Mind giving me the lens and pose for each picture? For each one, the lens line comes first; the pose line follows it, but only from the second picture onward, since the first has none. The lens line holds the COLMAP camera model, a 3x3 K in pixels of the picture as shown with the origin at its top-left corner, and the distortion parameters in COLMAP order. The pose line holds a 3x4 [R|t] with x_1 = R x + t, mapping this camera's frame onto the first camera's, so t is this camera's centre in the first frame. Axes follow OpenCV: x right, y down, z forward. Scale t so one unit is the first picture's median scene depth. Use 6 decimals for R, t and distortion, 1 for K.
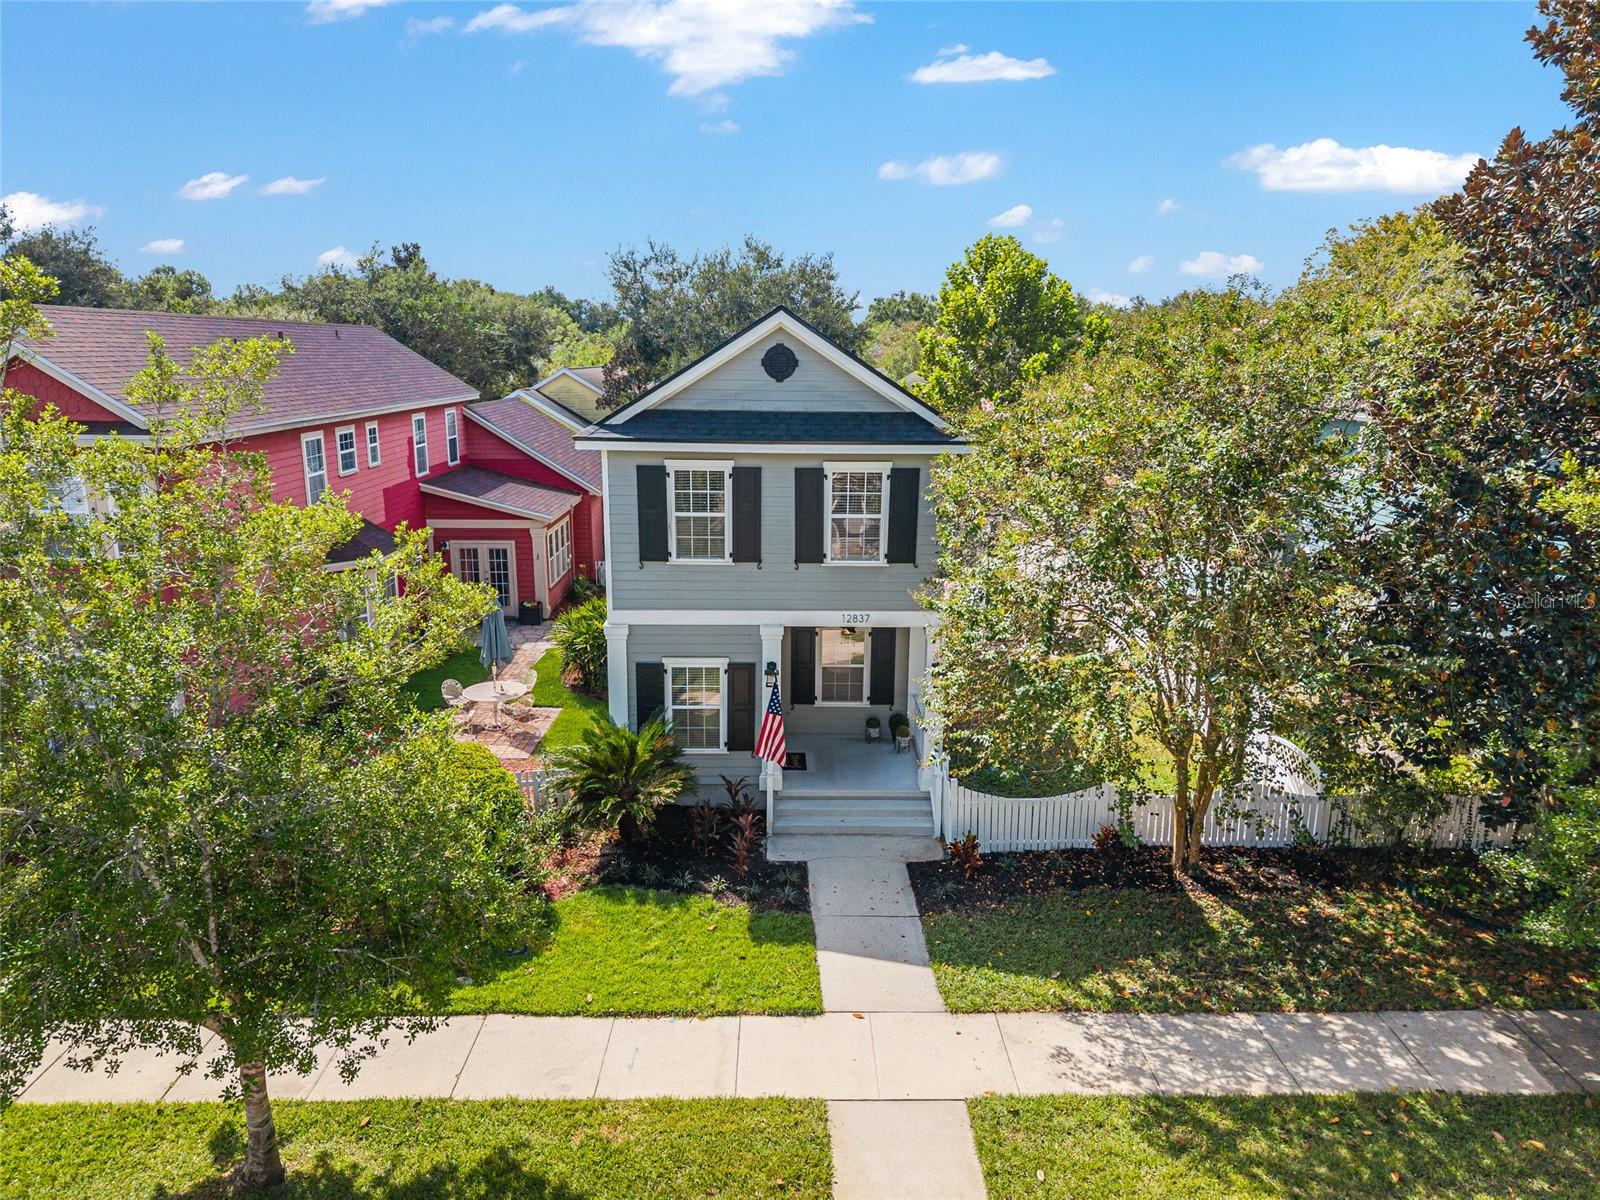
lens RADIAL K [[1069.0, 0, 782.4], [0, 1069.0, 597.3], [0, 0, 1]] dist [0.010685, -0.003081]
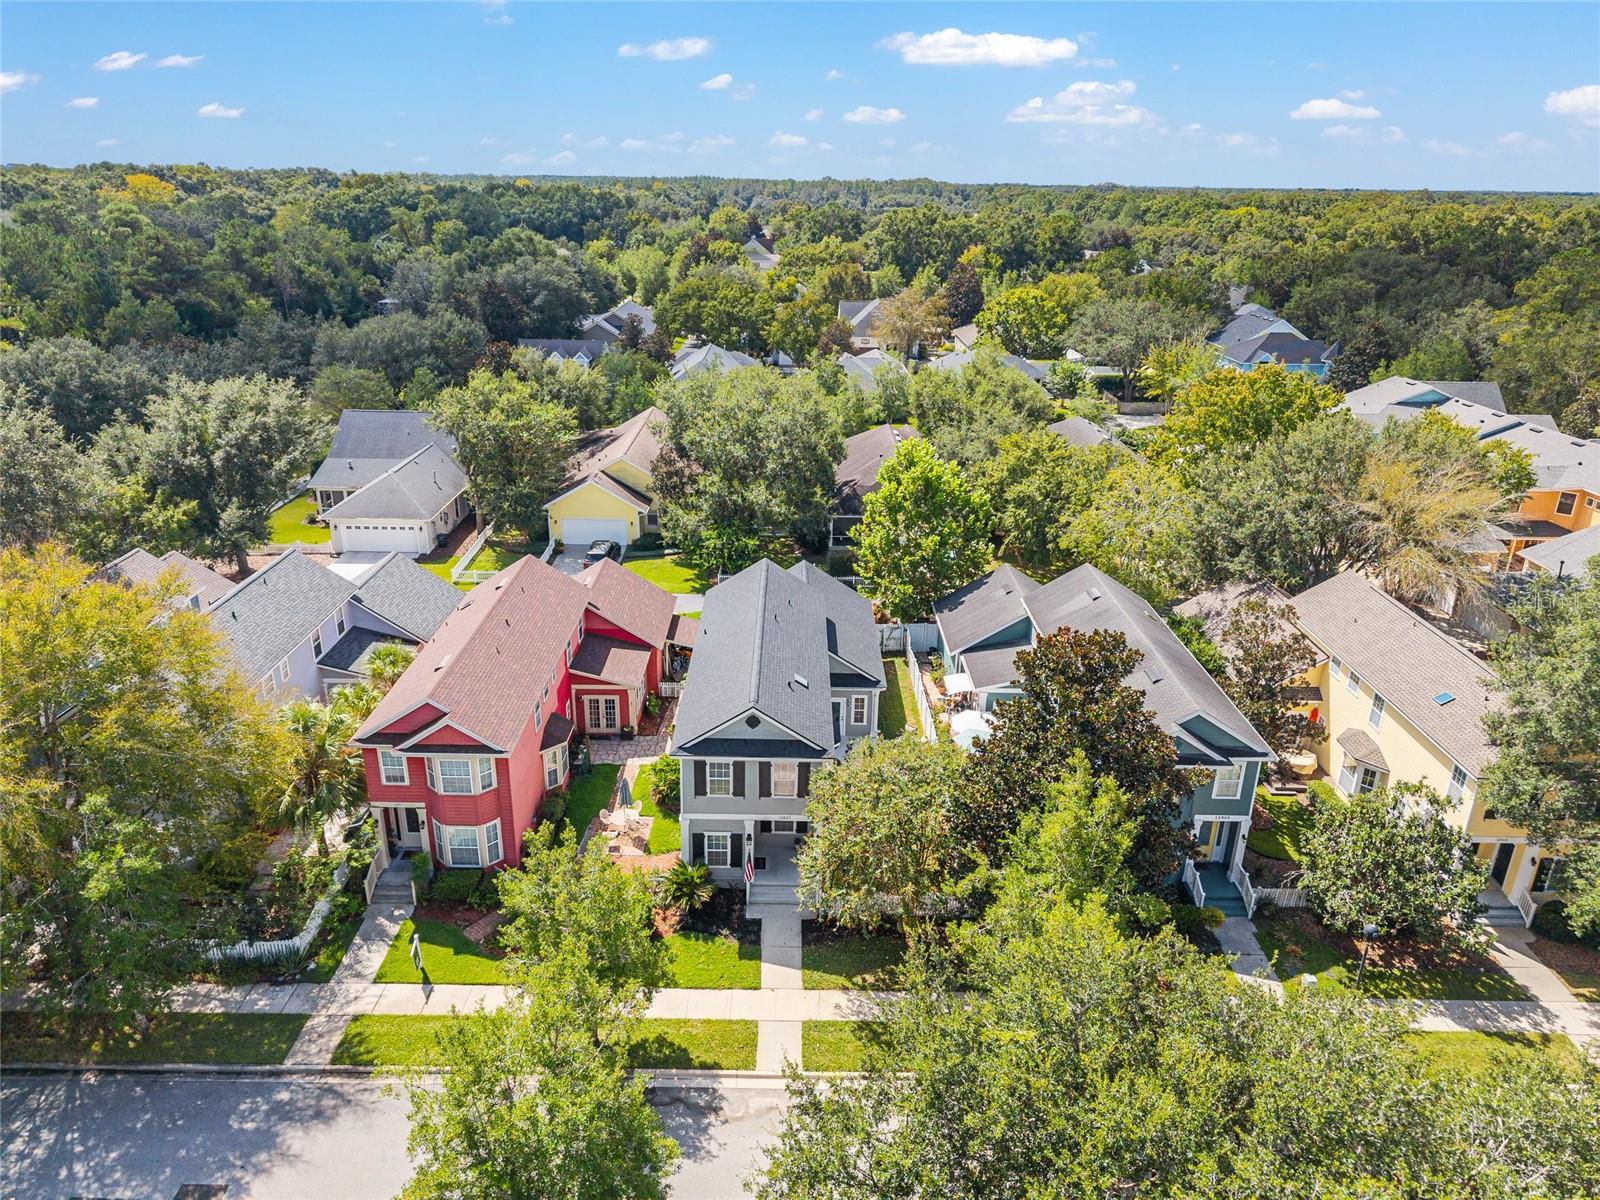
lens RADIAL K [[1057.0, 0, 782.3], [0, 1057.0, 599.6], [0, 0, 1]] dist [0.078736, -0.149256]
pose [[0.999743, 0.014105, -0.017763, 0.114311], [-0.011439, 0.989783, 0.142120, -0.925658], [0.019586, -0.141880, 0.989690, -1.485142]]
